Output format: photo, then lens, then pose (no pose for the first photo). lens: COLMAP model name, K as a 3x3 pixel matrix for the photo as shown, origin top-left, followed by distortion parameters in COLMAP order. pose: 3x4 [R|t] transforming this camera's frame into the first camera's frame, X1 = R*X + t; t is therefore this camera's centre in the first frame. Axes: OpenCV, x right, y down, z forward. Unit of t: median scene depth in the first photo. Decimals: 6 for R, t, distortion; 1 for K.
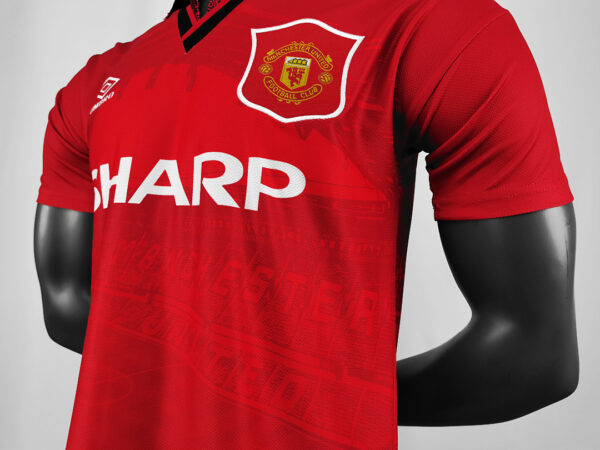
lens RADIAL K [[461.3, 0, 298.2], [0, 461.3, 226.7], [0, 0, 1]] dist [-0.012029, 0.013509]
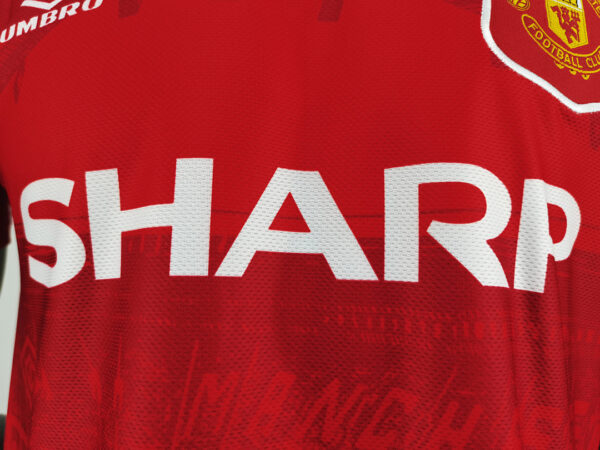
lens RADIAL K [[461.3, 0, 297.4], [0, 461.3, 223.9], [0, 0, 1]] dist [-0.012029, 0.013509]
pose [[0.908115, -0.006394, 0.418672, -0.492593], [0.002563, 0.999950, 0.009713, -0.104867], [-0.418713, -0.007747, 0.908086, 0.641787]]
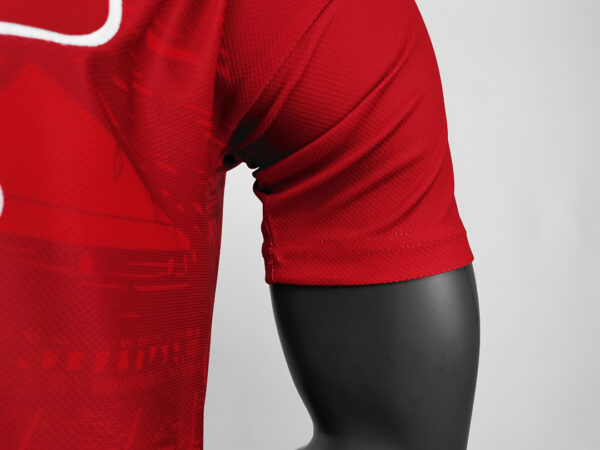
lens RADIAL K [[461.3, 0, 298.7], [0, 461.3, 225.7], [0, 0, 1]] dist [-0.012029, 0.013509]
pose [[0.846248, 0.035071, 0.531634, 0.022511], [0.004353, 0.997343, -0.072721, -0.050840], [-0.532772, 0.063854, 0.843847, 0.573066]]
